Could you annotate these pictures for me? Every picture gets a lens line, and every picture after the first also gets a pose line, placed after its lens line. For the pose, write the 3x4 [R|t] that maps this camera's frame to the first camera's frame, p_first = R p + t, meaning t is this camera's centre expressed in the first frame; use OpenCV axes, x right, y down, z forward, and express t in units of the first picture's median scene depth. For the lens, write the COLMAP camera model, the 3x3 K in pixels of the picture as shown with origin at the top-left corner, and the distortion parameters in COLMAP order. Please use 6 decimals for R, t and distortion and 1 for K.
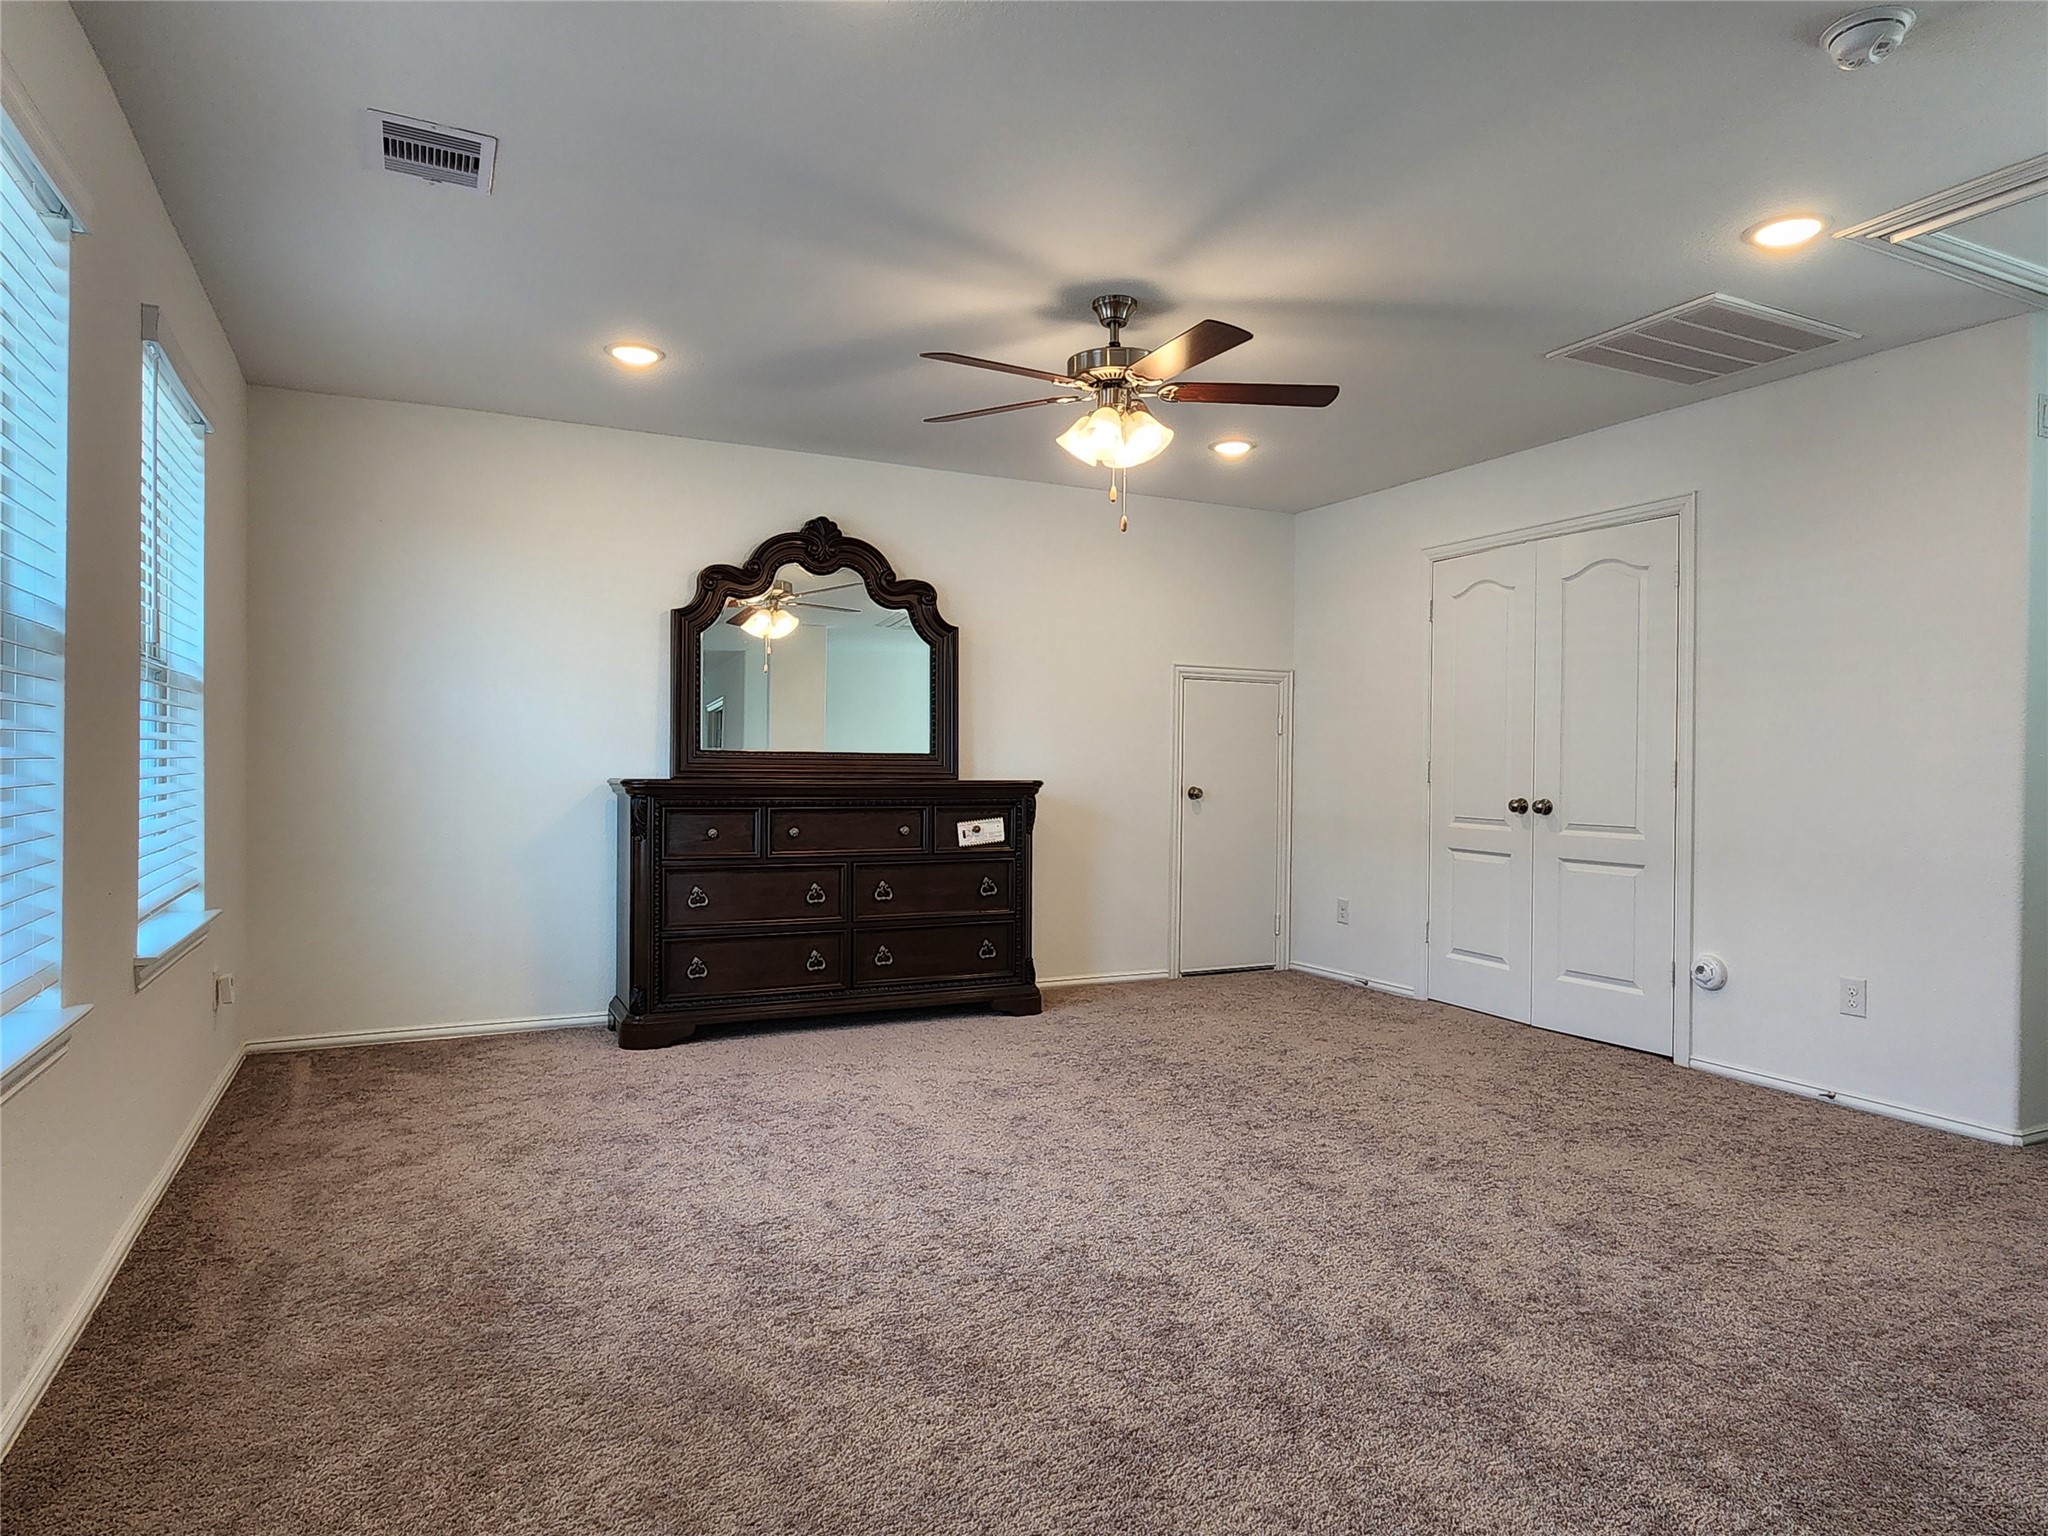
lens RADIAL K [[1207.8, 0, 1024.4], [0, 1207.8, 763.1], [0, 0, 1]] dist [-0.000135, -0.000978]
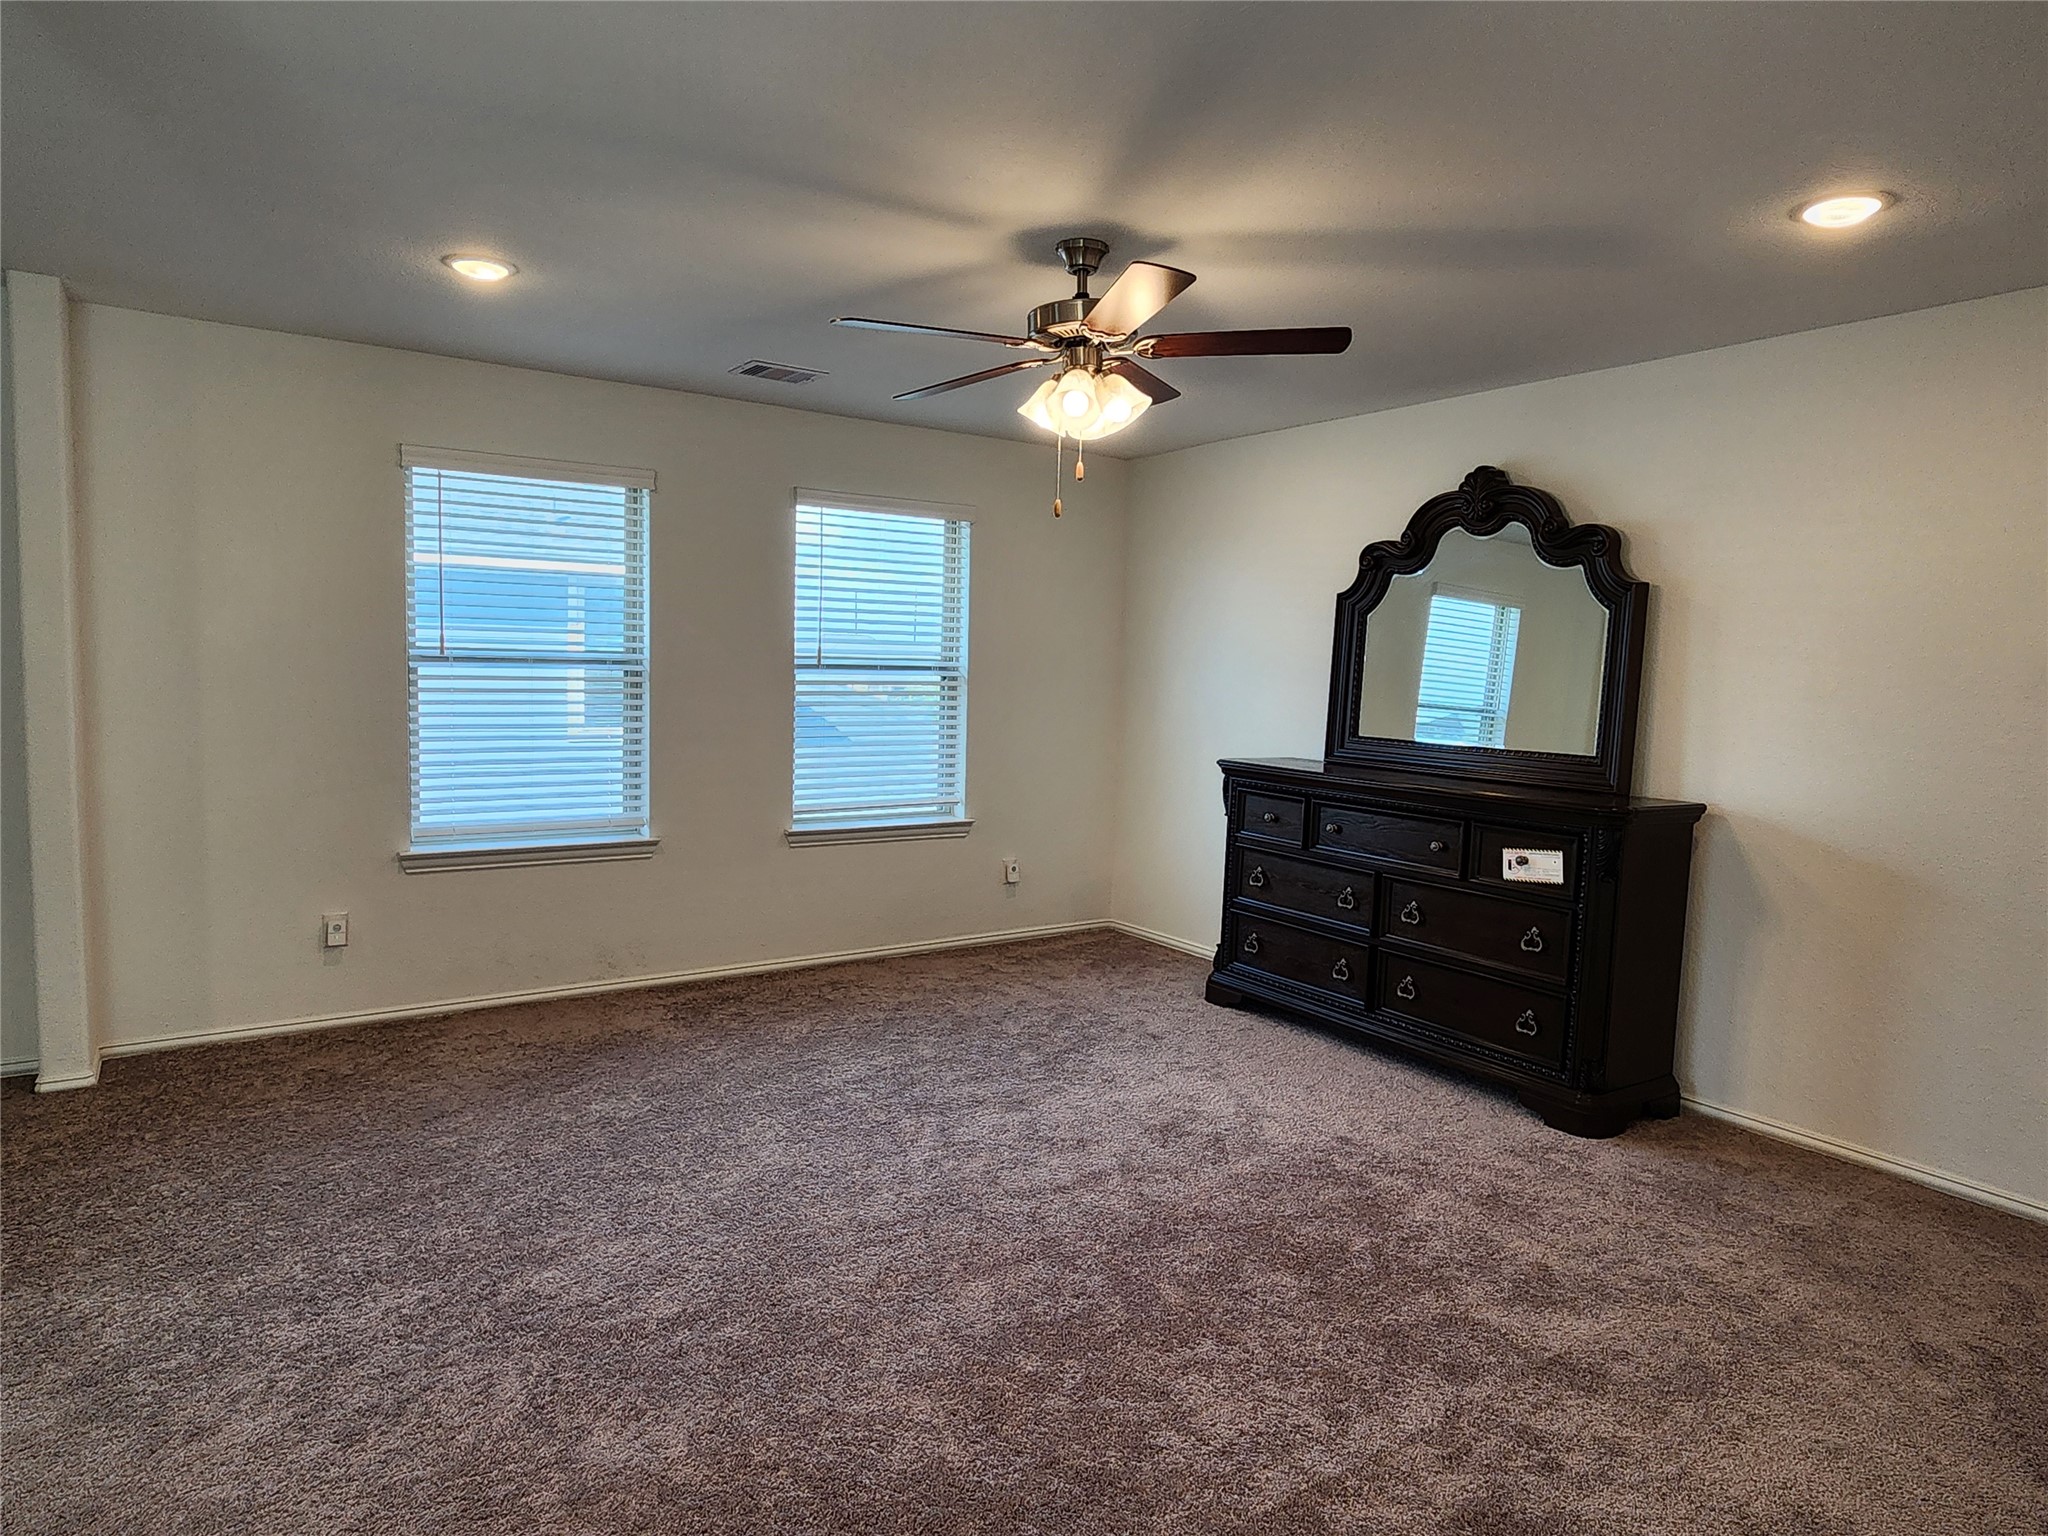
lens RADIAL K [[1228.2, 0, 1025.9], [0, 1228.2, 788.9], [0, 0, 1]] dist [-0.000075, 0.000061]
pose [[0.145480, 0.098314, -0.984464, 0.960565], [-0.034395, 0.994952, 0.094278, -0.074405], [0.988763, 0.020145, 0.148128, 0.833724]]
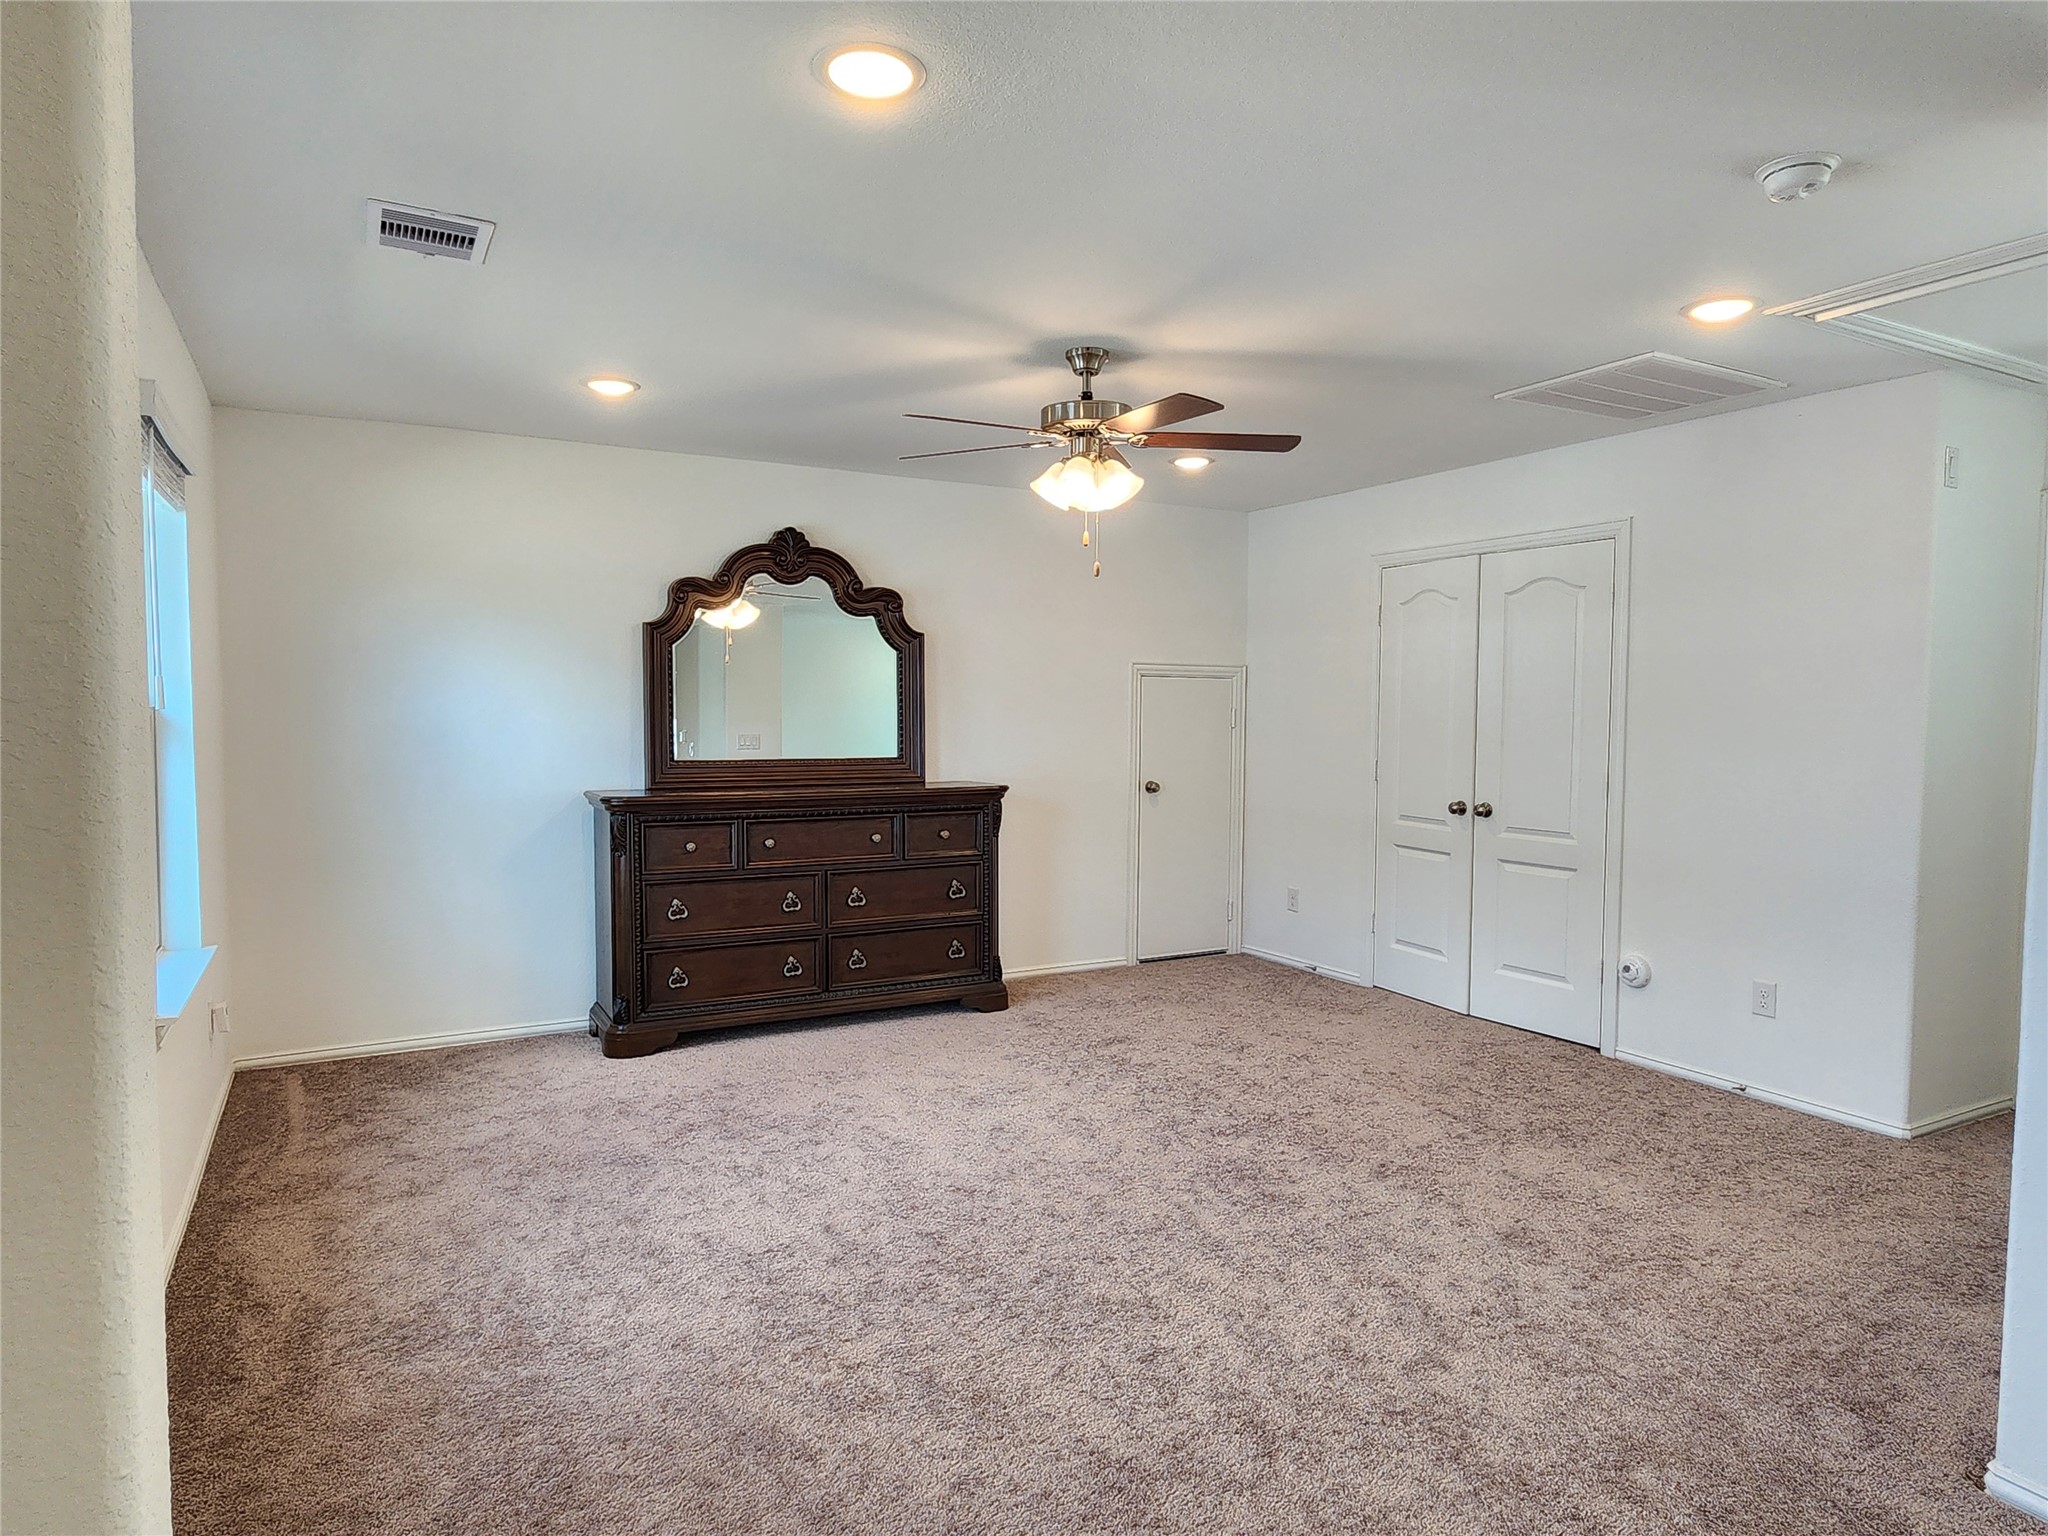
lens RADIAL K [[1202.0, 0, 1024.0], [0, 1202.0, 768.0], [0, 0, 1]] dist [0.000243, -0.001465]
pose [[0.998950, -0.006209, 0.045392, -0.026921], [0.004107, 0.998922, 0.046236, -0.071099], [-0.045630, -0.046001, 0.997899, -0.039298]]
